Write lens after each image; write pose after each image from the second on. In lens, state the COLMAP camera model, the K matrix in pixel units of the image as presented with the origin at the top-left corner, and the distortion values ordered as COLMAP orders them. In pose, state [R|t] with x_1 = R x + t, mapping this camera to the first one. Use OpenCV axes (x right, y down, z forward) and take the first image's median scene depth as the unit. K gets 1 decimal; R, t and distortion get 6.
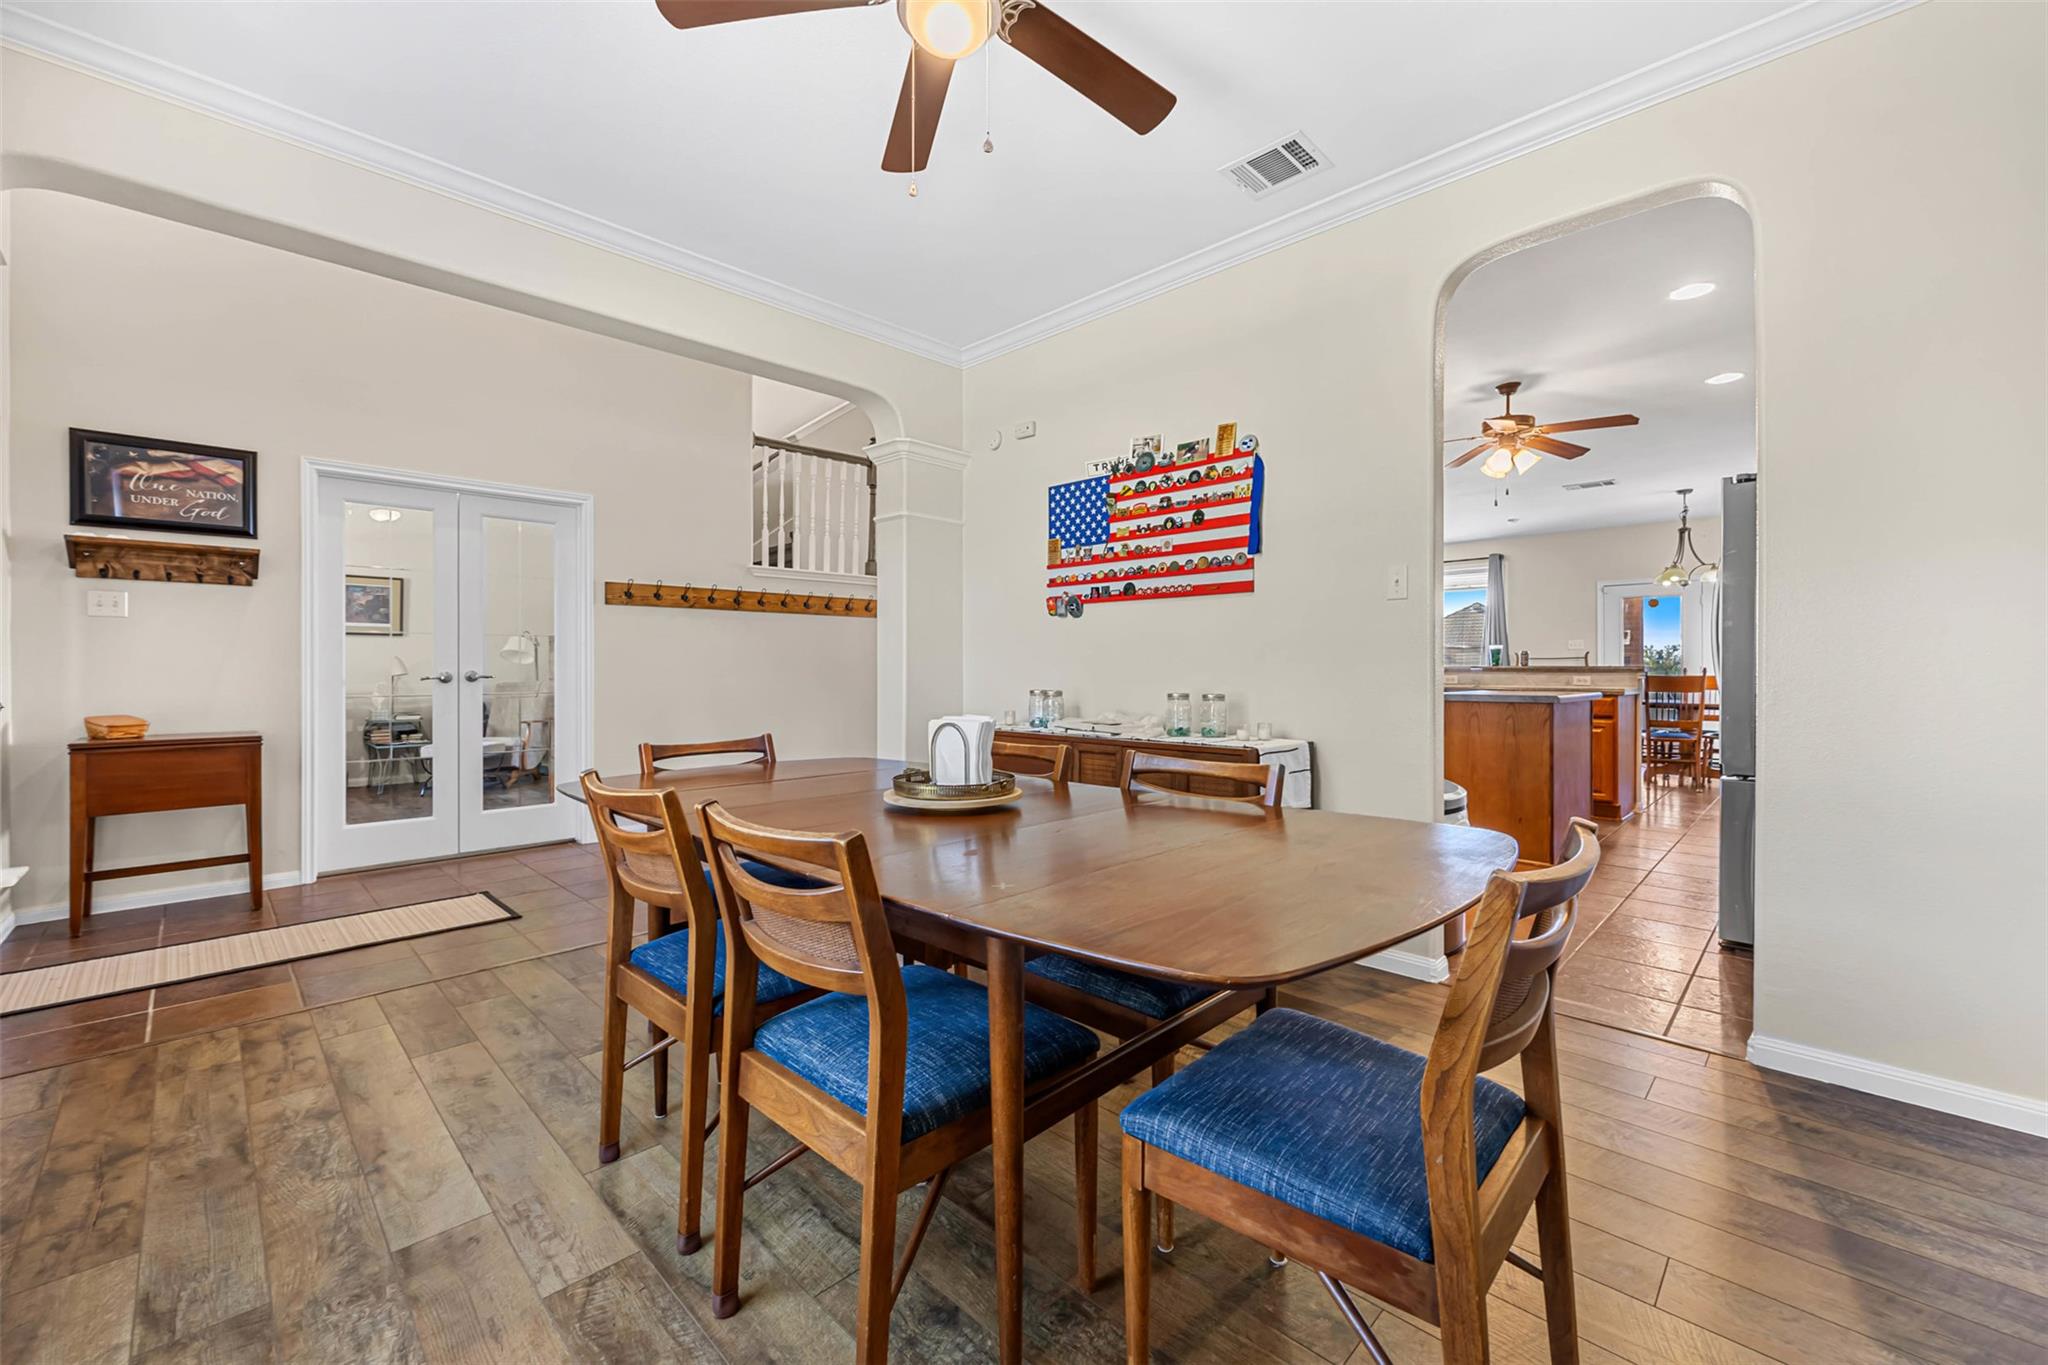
lens RADIAL K [[825.2, 0, 1021.6], [0, 825.2, 674.8], [0, 0, 1]] dist [-0.004048, -0.000309]
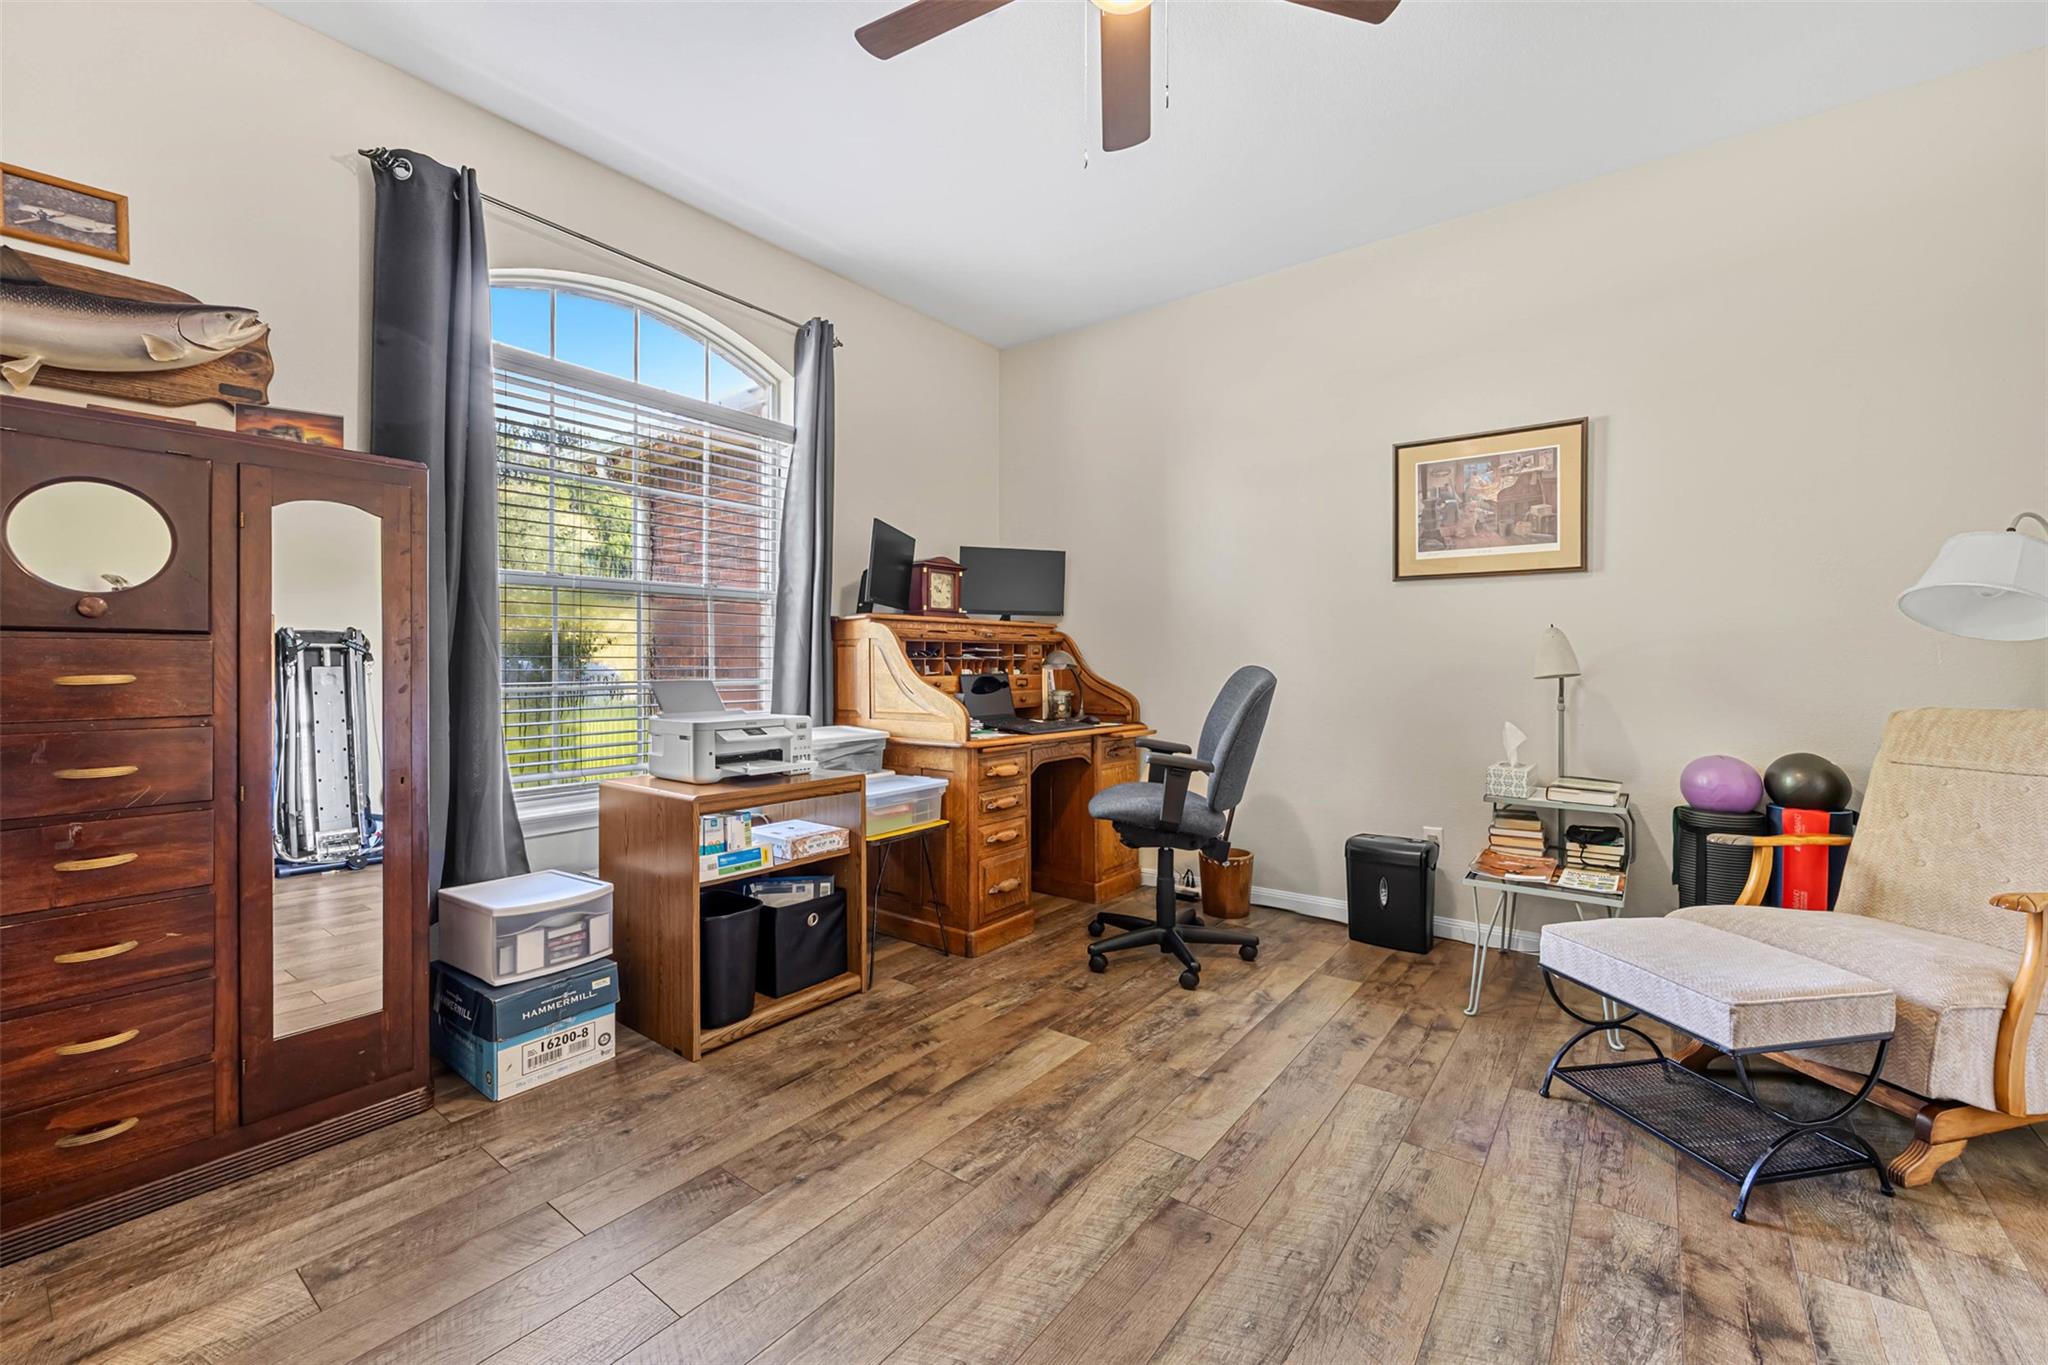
lens RADIAL K [[825.2, 0, 1021.6], [0, 825.2, 670.1], [0, 0, 1]] dist [-0.004048, -0.000309]
pose [[0.118205, 0.002449, -0.992986, -0.419768], [0.001909, 0.999995, 0.002693, -0.004043], [0.992987, -0.002214, 0.118200, 0.714471]]
